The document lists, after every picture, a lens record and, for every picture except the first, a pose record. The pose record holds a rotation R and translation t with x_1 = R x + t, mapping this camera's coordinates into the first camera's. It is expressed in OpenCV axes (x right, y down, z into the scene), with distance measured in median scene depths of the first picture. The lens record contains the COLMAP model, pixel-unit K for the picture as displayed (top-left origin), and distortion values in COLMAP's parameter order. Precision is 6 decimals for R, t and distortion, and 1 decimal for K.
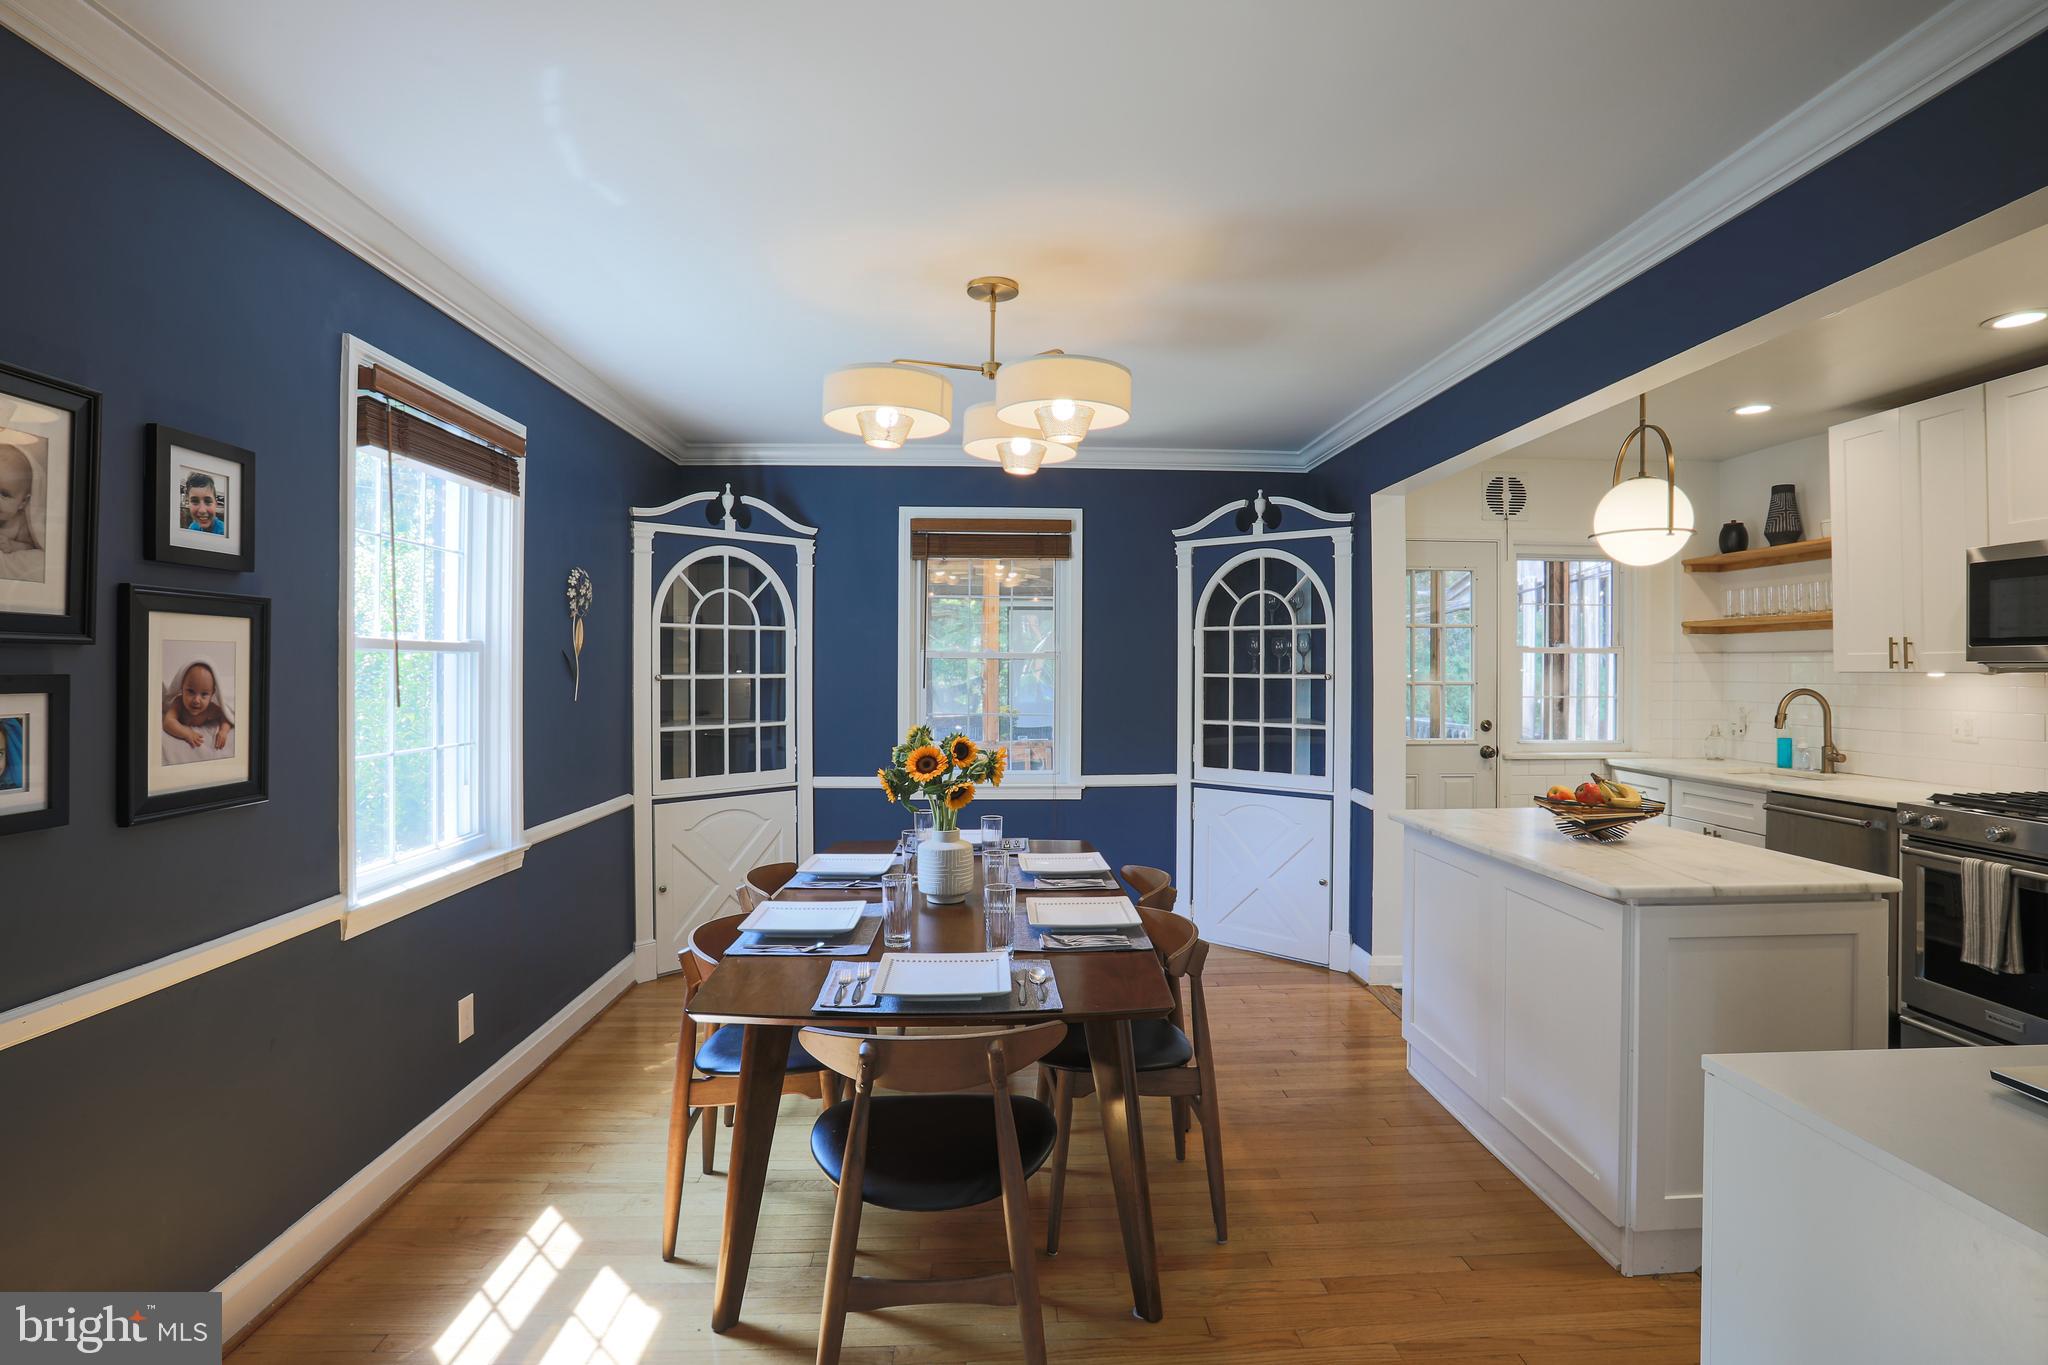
lens RADIAL K [[1006.2, 0, 1040.9], [0, 1006.2, 670.0], [0, 0, 1]] dist [-0.059141, 0.021962]
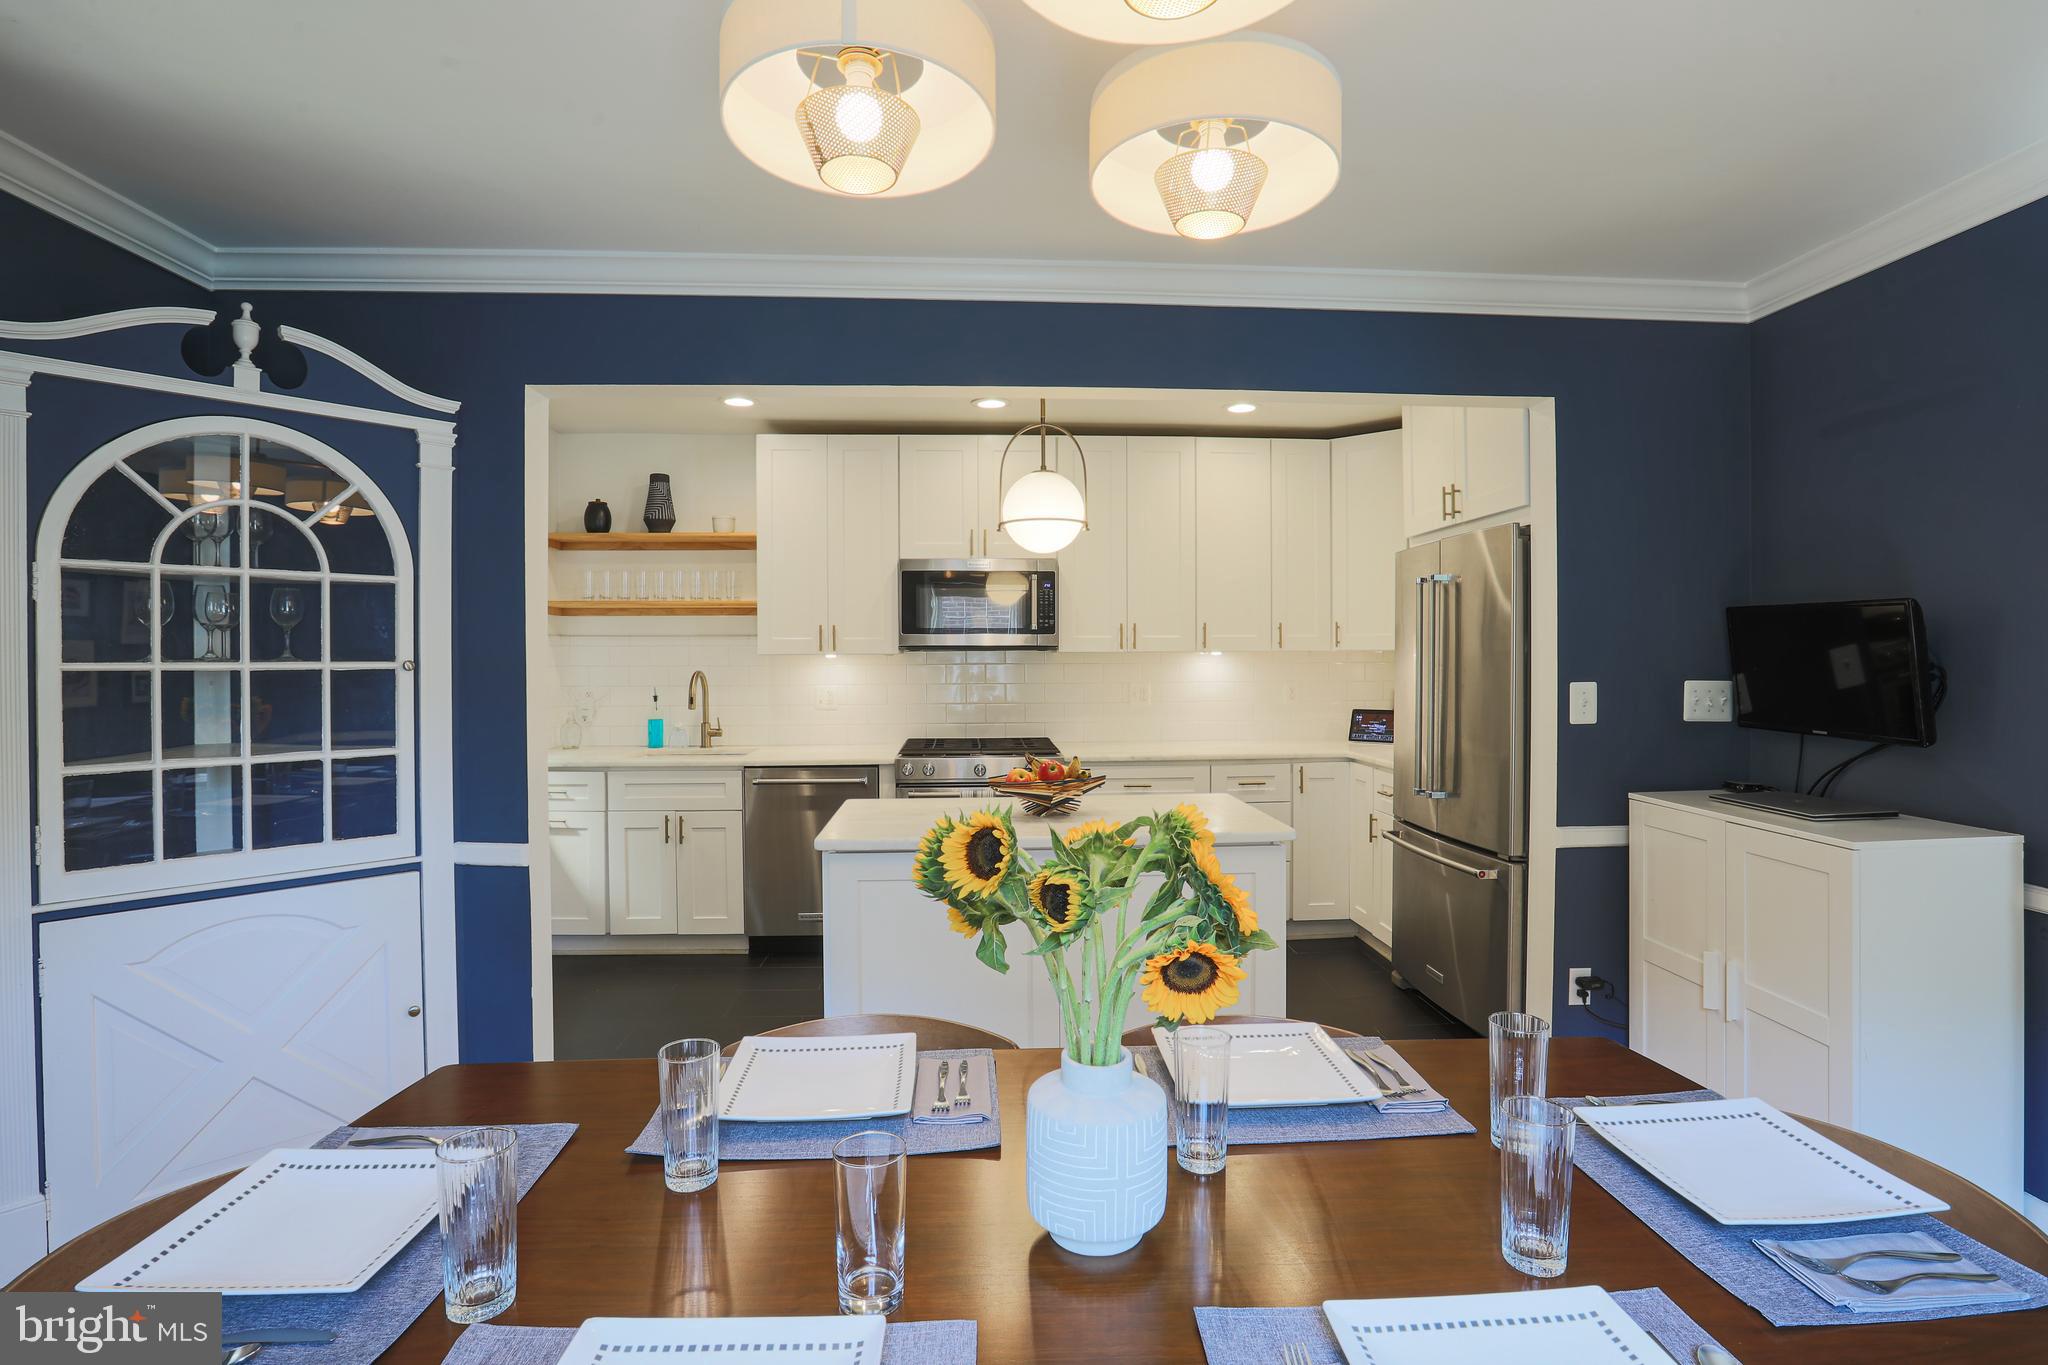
lens RADIAL K [[1006.2, 0, 1030.2], [0, 1006.2, 666.7], [0, 0, 1]] dist [-0.059141, 0.021962]
pose [[-0.005220, -0.014005, 0.999888, -0.304654], [0.005153, 0.999888, 0.014032, 0.001402], [-0.999973, 0.005226, -0.005147, 0.641482]]
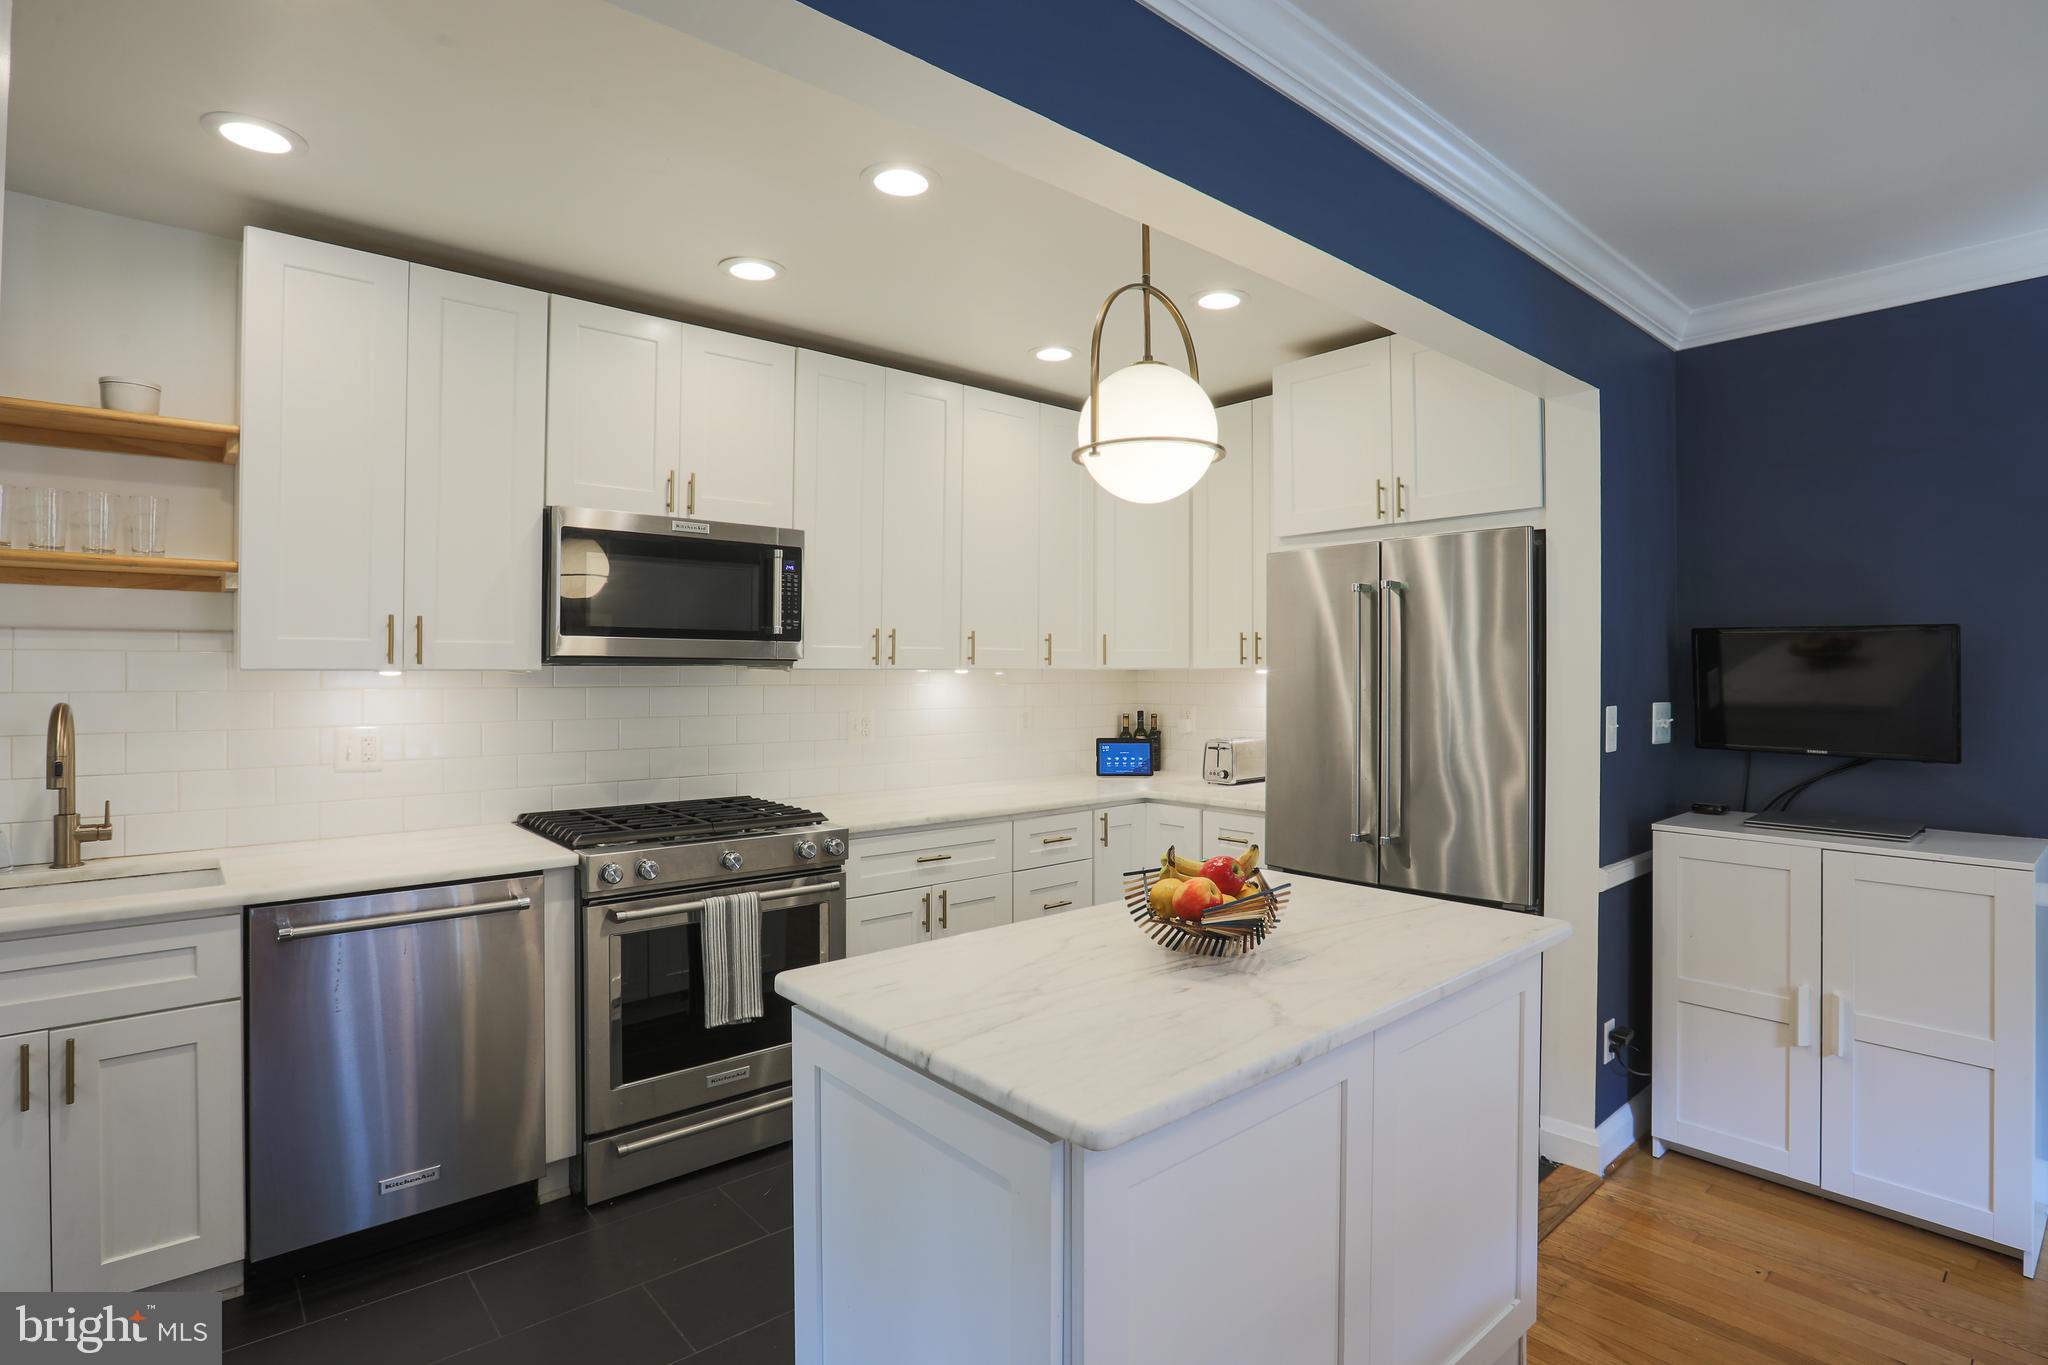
lens RADIAL K [[1006.2, 0, 1043.0], [0, 1006.2, 663.3], [0, 0, 1]] dist [-0.059141, 0.021962]
pose [[-0.622834, 0.002752, 0.782349, 0.093056], [-0.001512, 0.999988, -0.004721, 0.000490], [-0.782352, -0.004123, -0.622822, 0.911756]]
